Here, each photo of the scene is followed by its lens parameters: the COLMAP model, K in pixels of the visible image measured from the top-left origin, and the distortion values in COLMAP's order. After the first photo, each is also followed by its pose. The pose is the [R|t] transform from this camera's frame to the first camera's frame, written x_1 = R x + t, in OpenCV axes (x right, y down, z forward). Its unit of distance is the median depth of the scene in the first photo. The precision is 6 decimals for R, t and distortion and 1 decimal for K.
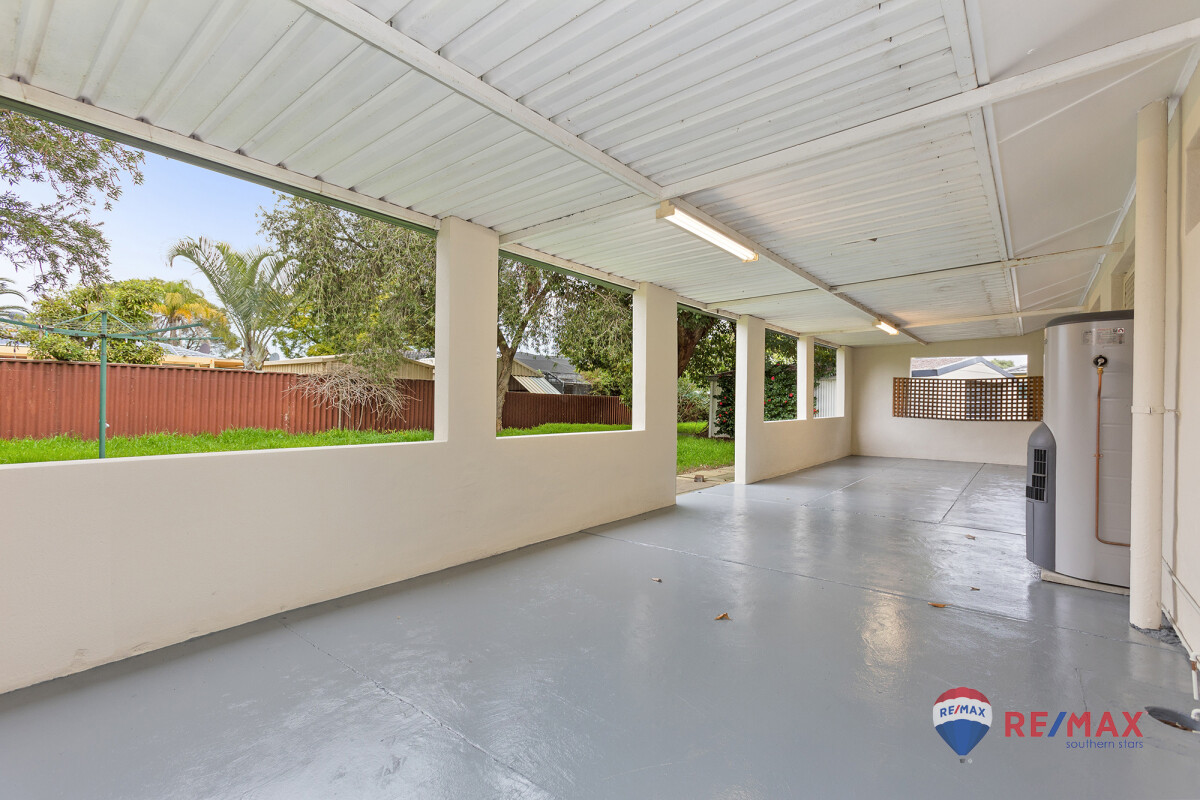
lens RADIAL K [[540.1, 0, 597.6], [0, 540.1, 406.4], [0, 0, 1]] dist [-0.024075, 0.000281]
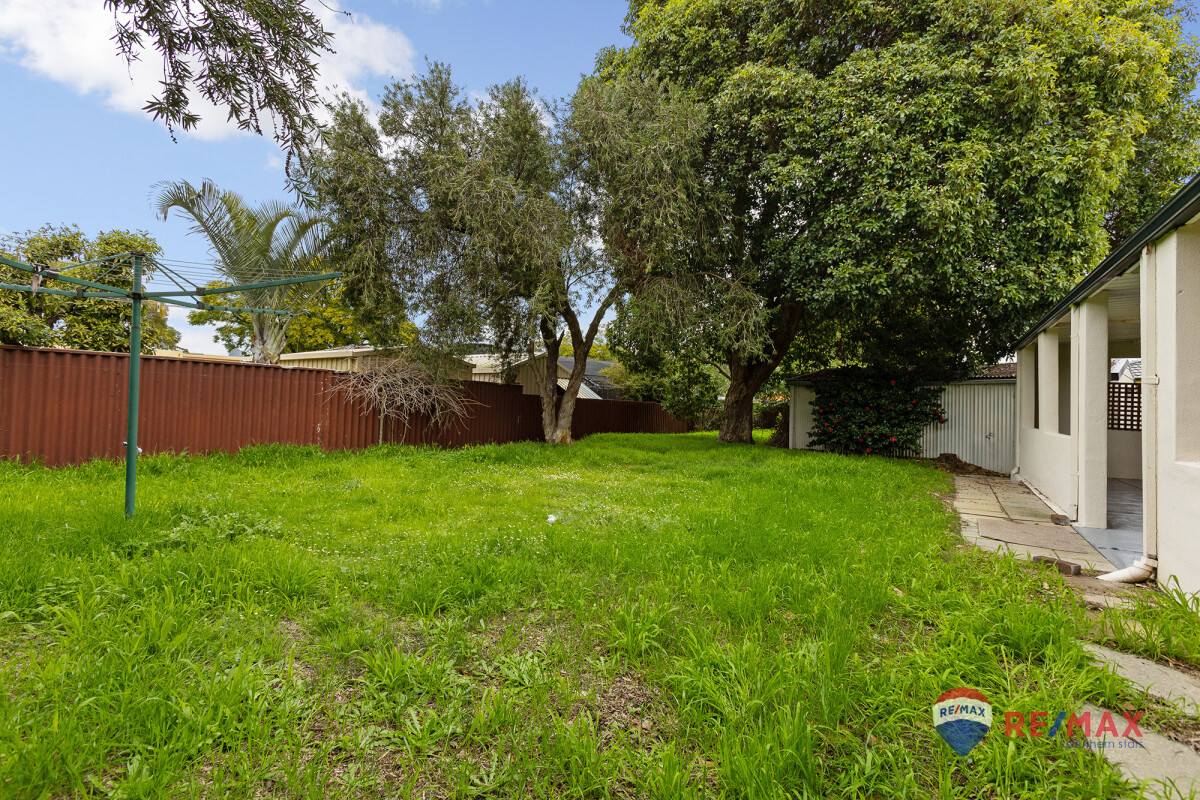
lens RADIAL K [[540.1, 0, 597.6], [0, 540.1, 406.4], [0, 0, 1]] dist [-0.024075, 0.000281]
pose [[0.993450, 0.002533, 0.114242, -0.277329], [-0.001484, 0.999956, -0.009267, -0.004074], [-0.114261, 0.009037, 0.993410, 0.203399]]
